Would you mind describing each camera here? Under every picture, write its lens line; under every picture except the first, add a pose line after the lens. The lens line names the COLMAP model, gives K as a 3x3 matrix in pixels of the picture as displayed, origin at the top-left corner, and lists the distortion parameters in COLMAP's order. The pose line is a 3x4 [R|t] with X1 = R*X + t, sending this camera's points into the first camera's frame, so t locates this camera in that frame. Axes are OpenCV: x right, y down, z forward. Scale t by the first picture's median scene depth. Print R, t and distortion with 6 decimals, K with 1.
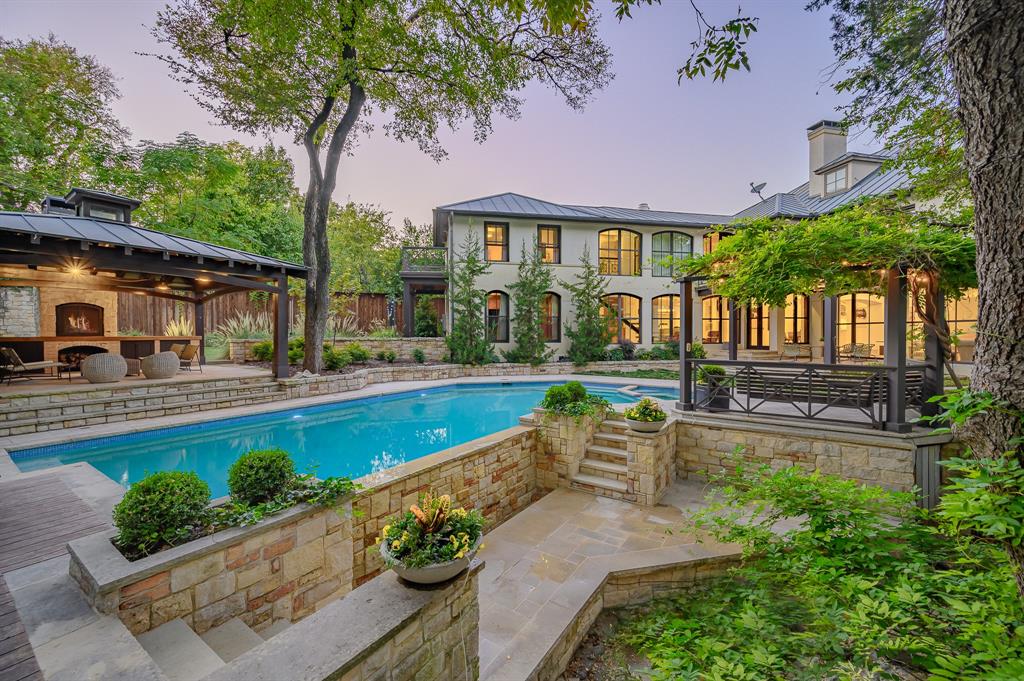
lens RADIAL K [[408.0, 0, 512.0], [0, 408.0, 340.5], [0, 0, 1]] dist [0.001212, 0.000043]
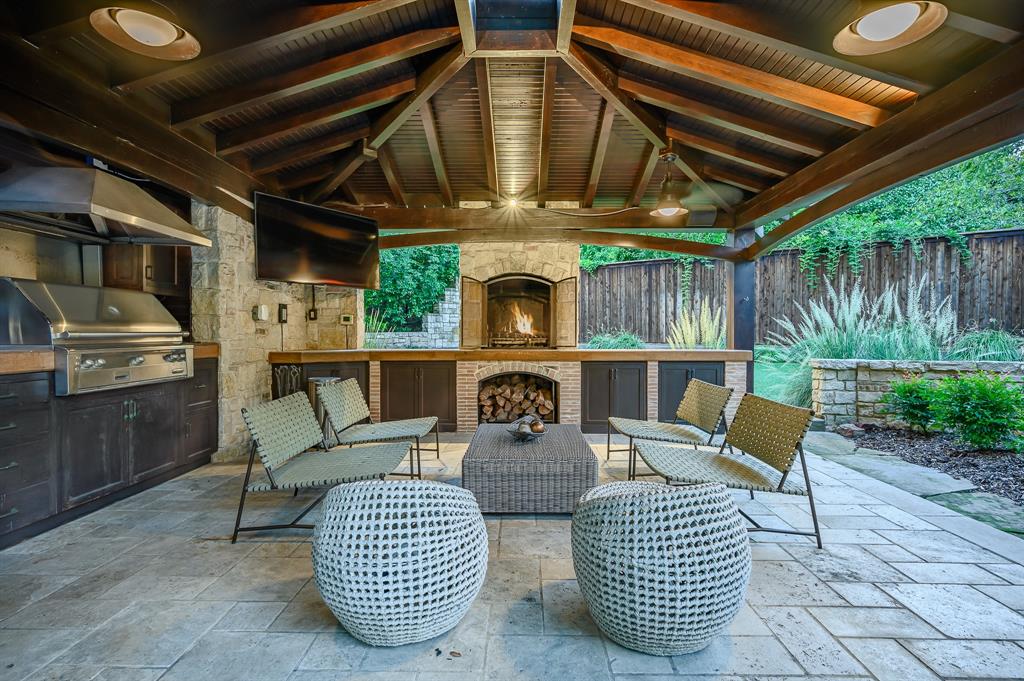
lens RADIAL K [[499.5, 0, 512.0], [0, 499.5, 340.5], [0, 0, 1]] dist [-0.000067, -0.000002]
pose [[0.547889, 0.015103, -0.836415, -0.566548], [-0.015430, 0.999849, 0.007946, -0.022135], [0.836409, 0.008553, 0.548039, 0.652059]]
